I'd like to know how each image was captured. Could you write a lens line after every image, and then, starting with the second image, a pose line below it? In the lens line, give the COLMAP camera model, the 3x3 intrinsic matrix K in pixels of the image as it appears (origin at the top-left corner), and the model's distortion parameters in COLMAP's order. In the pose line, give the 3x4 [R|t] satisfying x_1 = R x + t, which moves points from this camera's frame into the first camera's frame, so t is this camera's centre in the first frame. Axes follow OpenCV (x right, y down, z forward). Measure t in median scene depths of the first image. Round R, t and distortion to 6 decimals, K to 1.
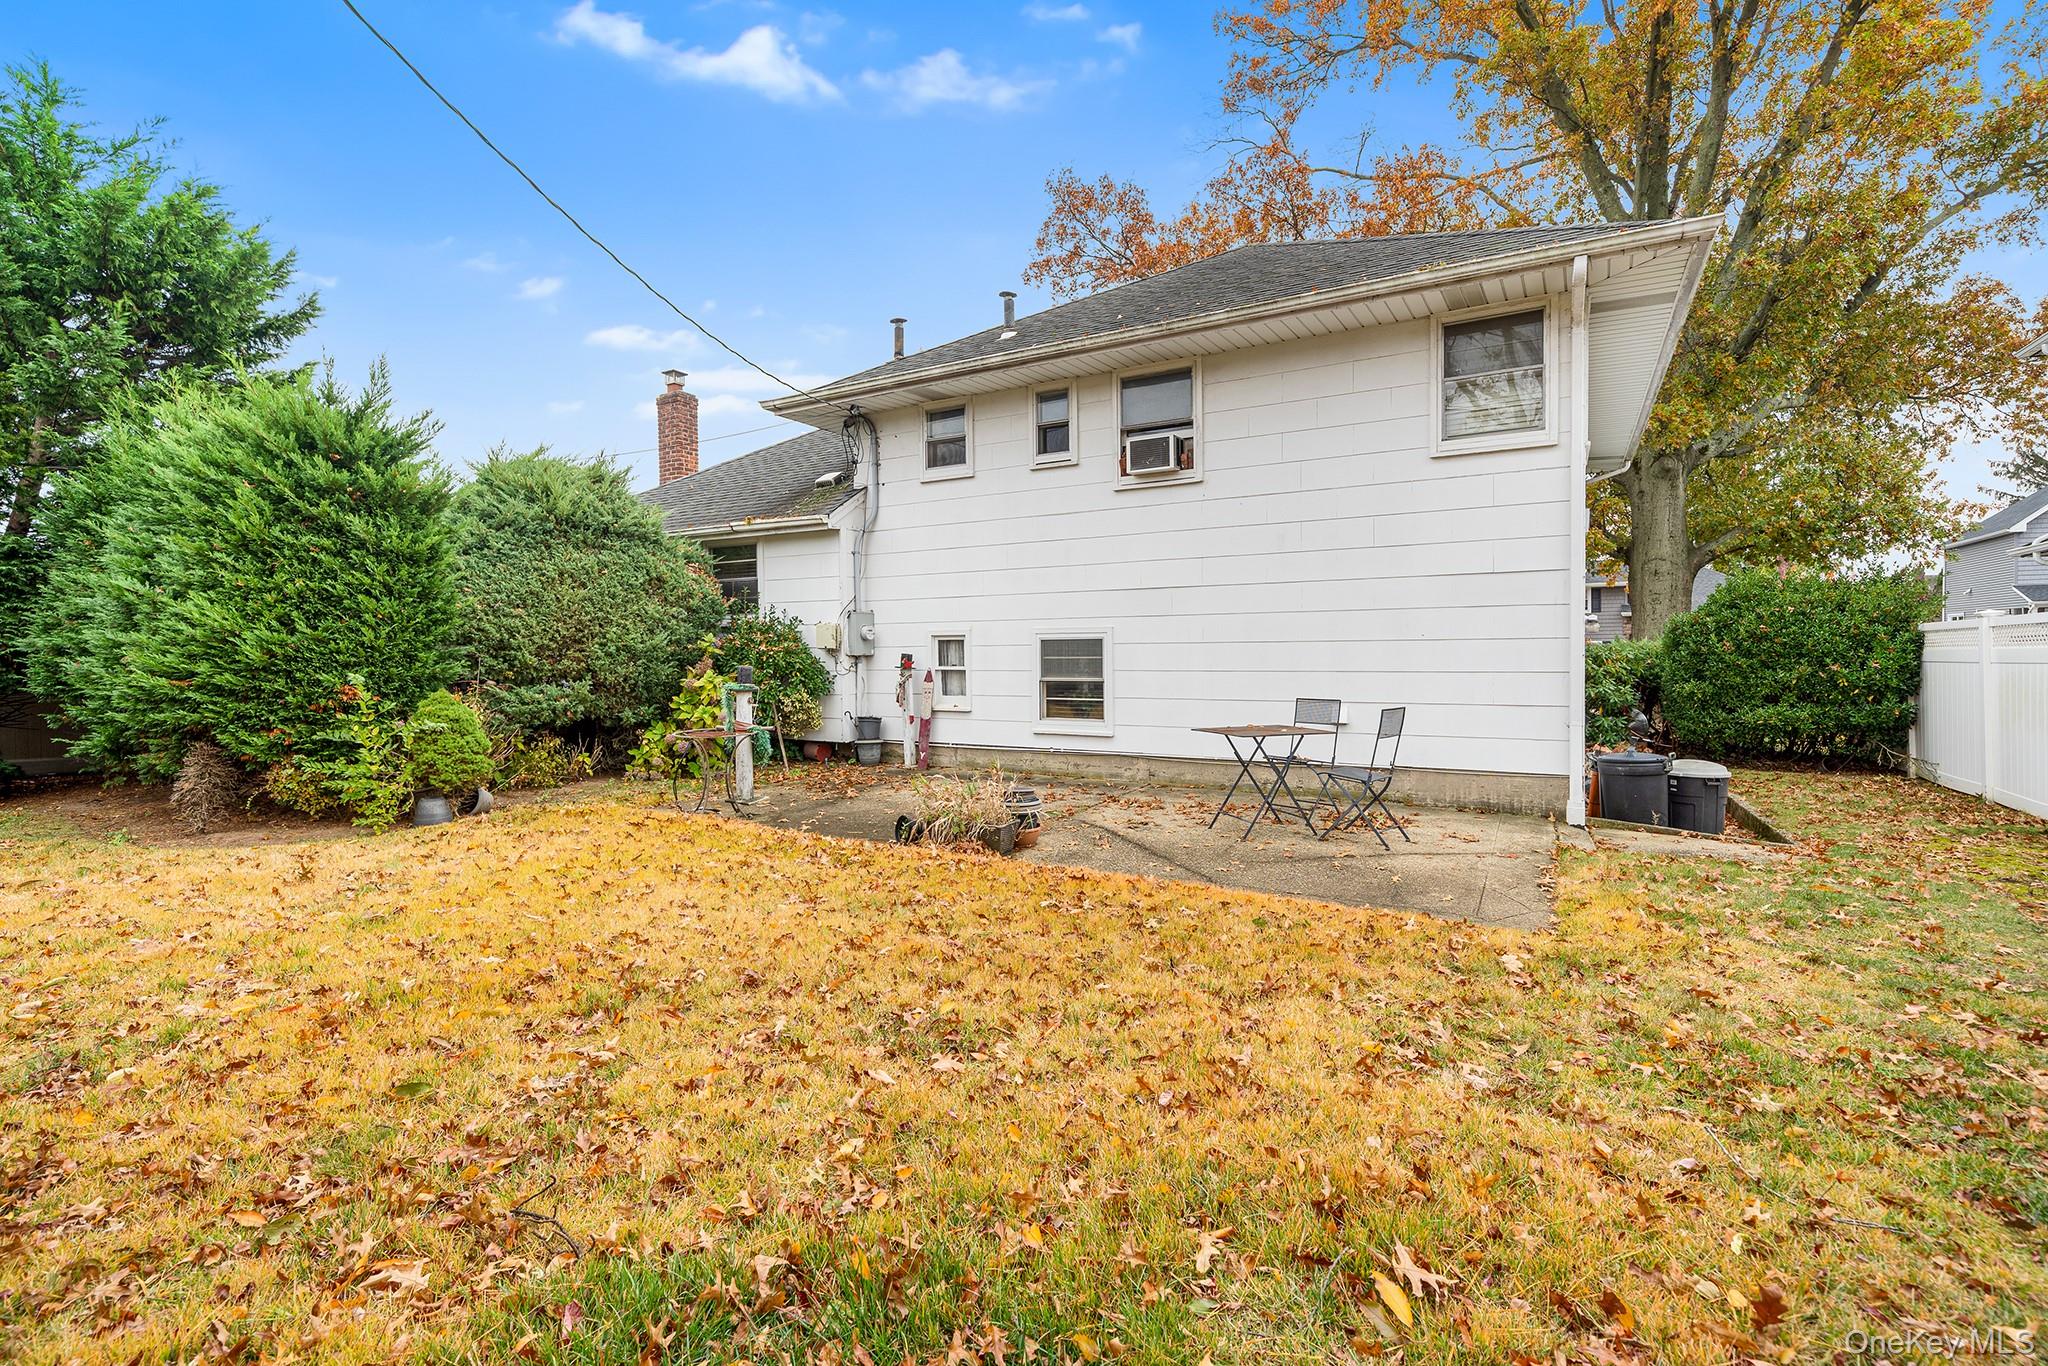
lens RADIAL K [[898.8, 0, 1019.9], [0, 898.8, 645.0], [0, 0, 1]] dist [0.000901, -0.000031]
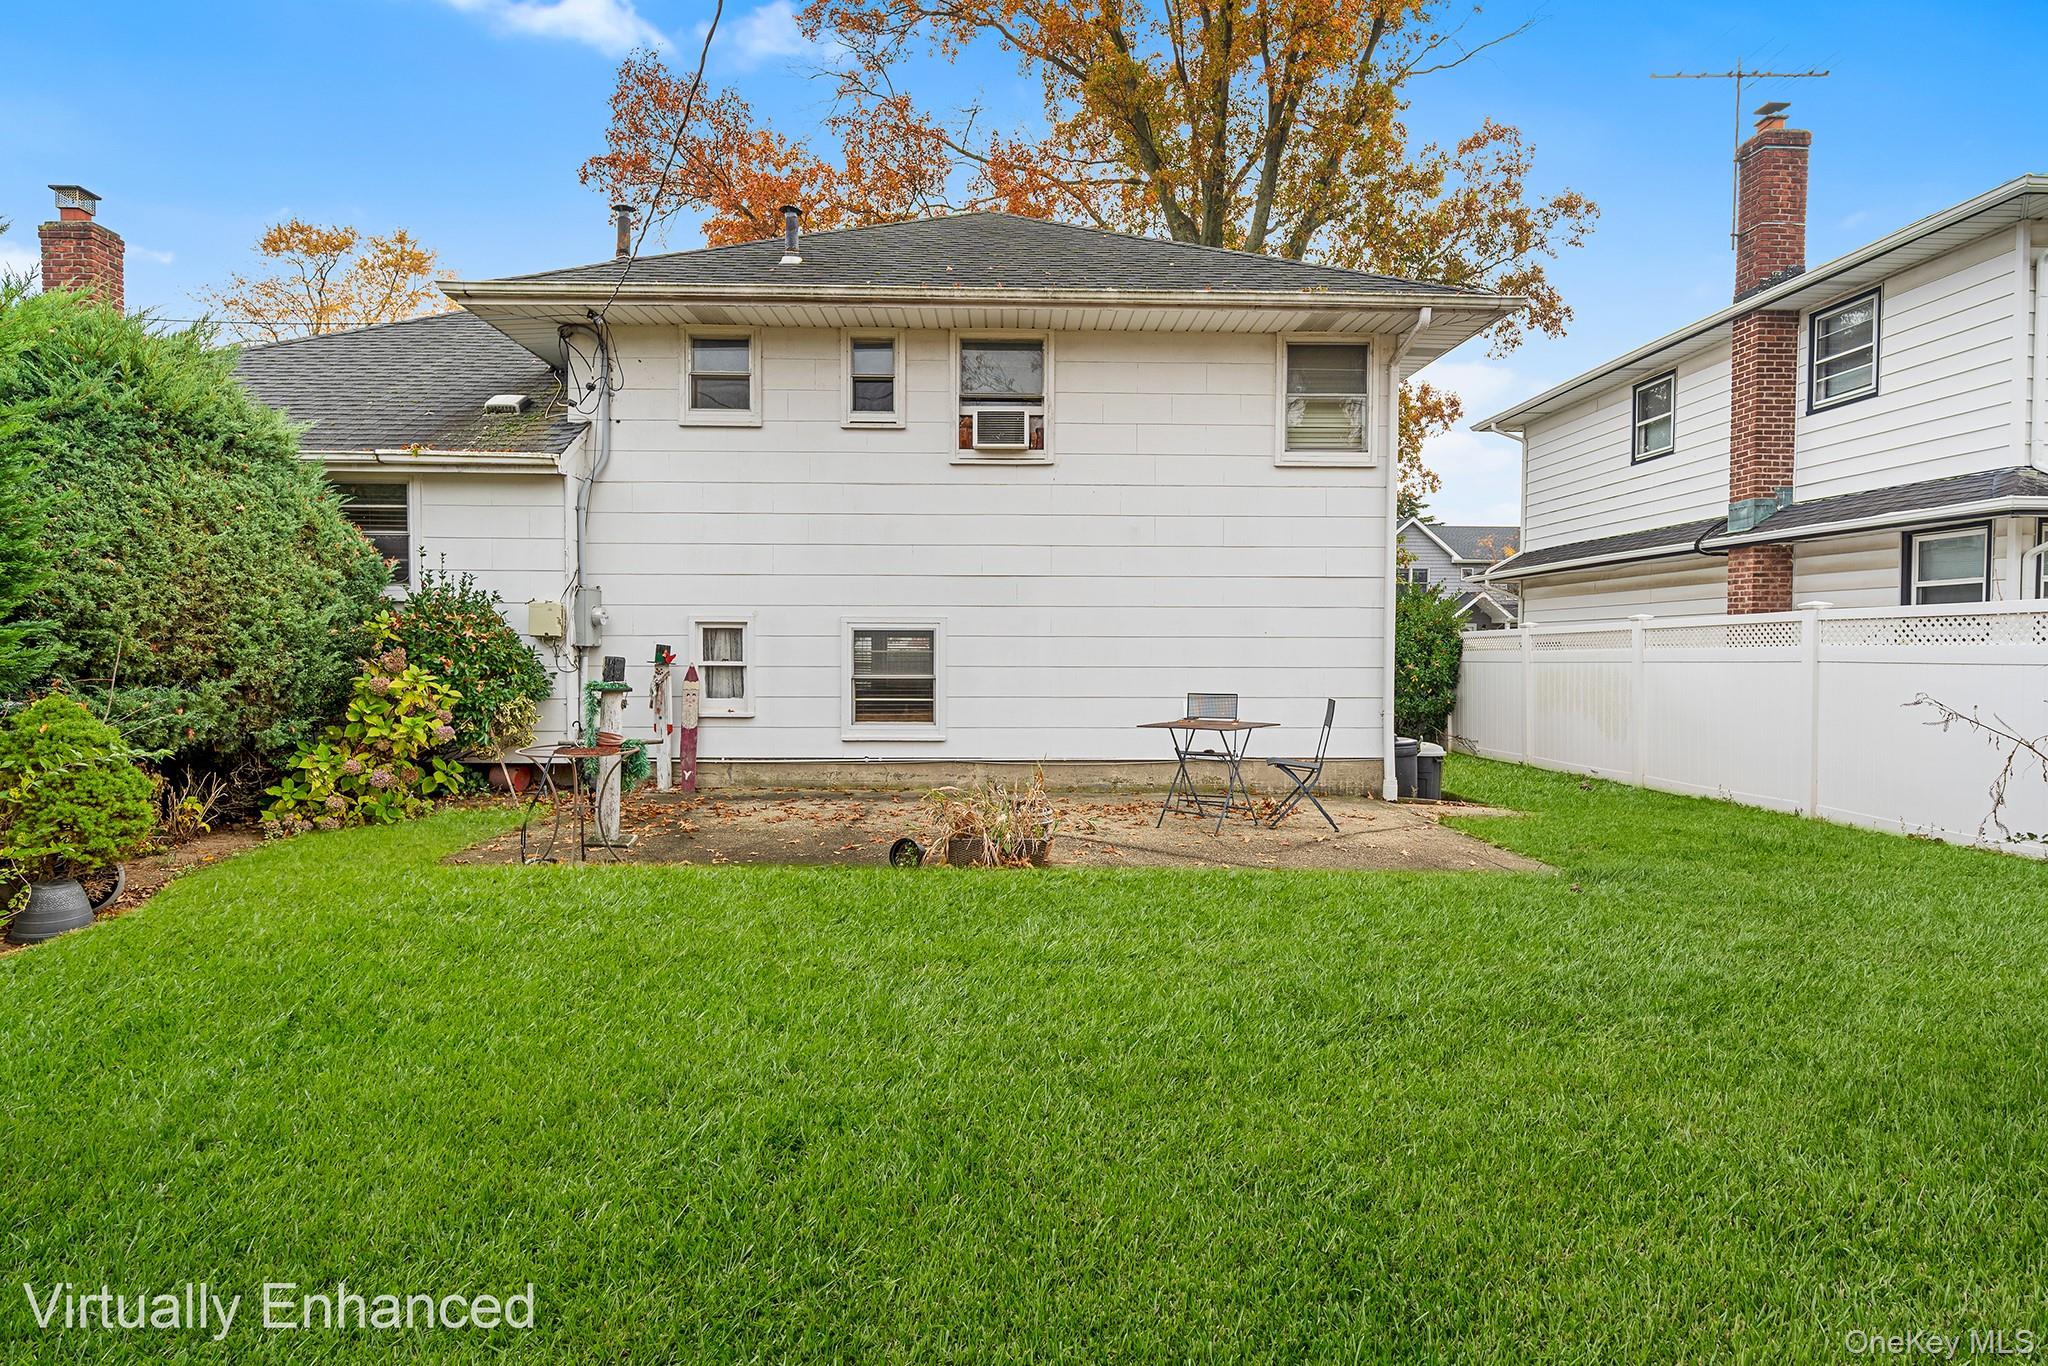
lens RADIAL K [[1021.6, 0, 1021.7], [0, 1021.6, 649.3], [0, 0, 1]] dist [-0.000168, 0.000968]
pose [[0.857602, 0.011387, 0.514187, -0.337872], [-0.014289, 0.999896, 0.001690, 0.008390], [-0.514115, -0.008797, 0.857676, 0.093834]]
